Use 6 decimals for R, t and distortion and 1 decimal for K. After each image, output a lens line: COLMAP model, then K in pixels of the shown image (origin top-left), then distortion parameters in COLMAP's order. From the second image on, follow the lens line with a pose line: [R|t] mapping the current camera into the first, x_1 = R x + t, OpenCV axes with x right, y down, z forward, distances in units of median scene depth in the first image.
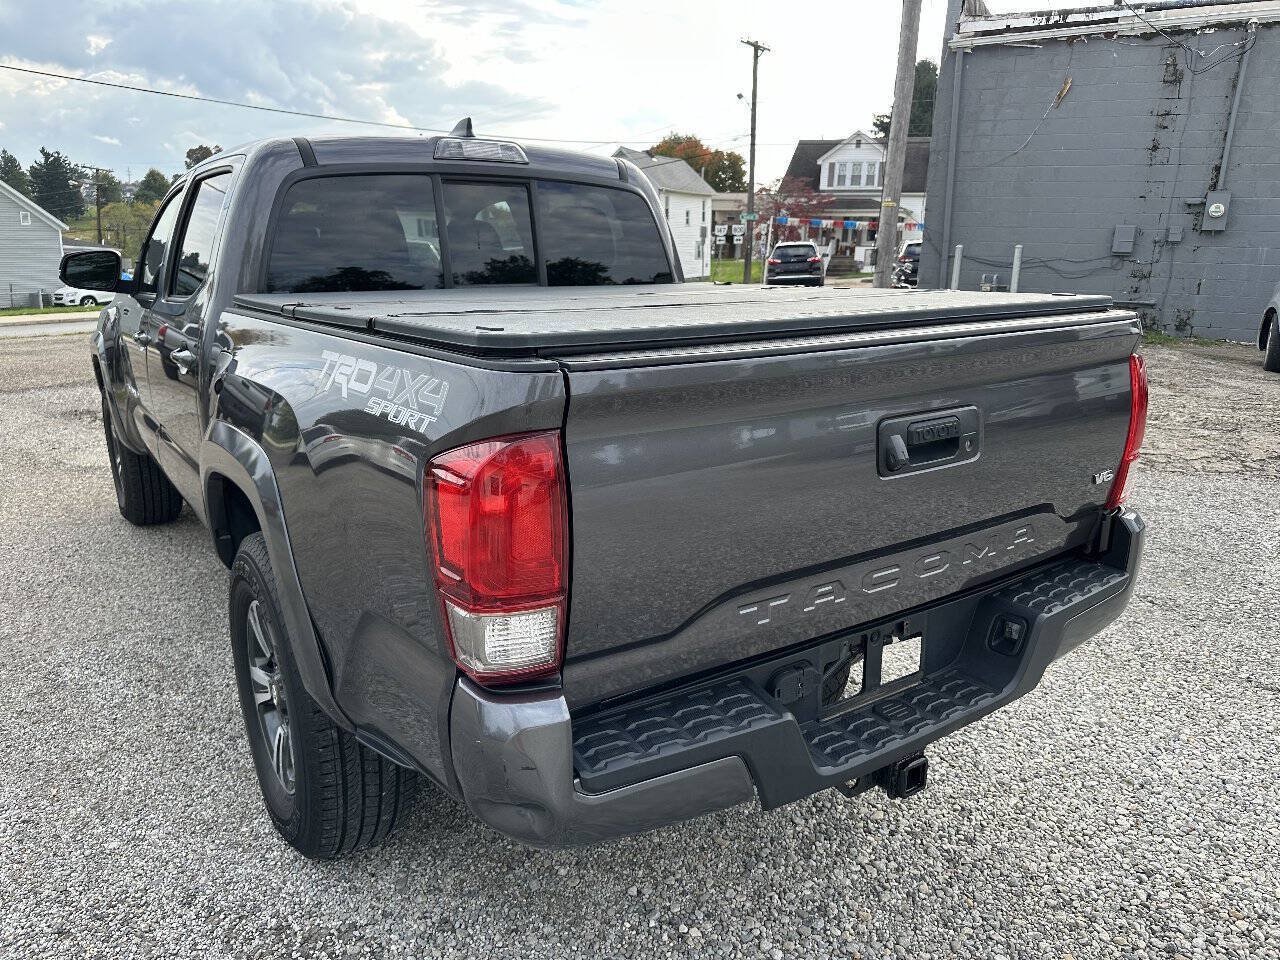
lens RADIAL K [[912.0, 0, 639.9], [0, 912.0, 497.8], [0, 0, 1]] dist [0.034692, -0.038882]
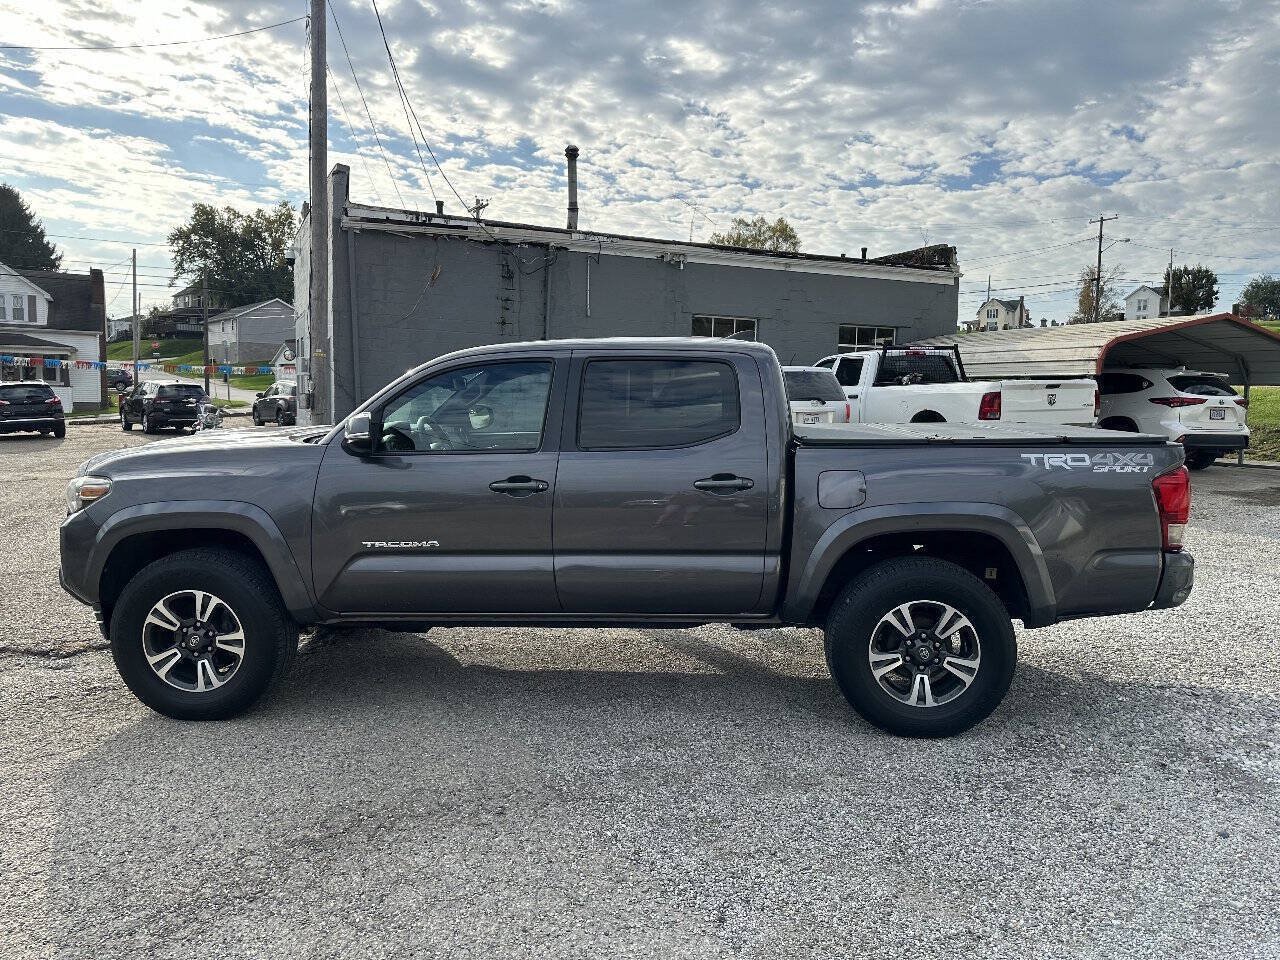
lens RADIAL K [[912.0, 0, 659.3], [0, 912.0, 518.4], [0, 0, 1]] dist [0.034692, -0.038882]
pose [[0.603561, -0.112594, 0.789326, -0.400512], [0.208398, 0.977842, -0.019868, -0.021996], [-0.769600, 0.176486, 0.613652, 0.049583]]
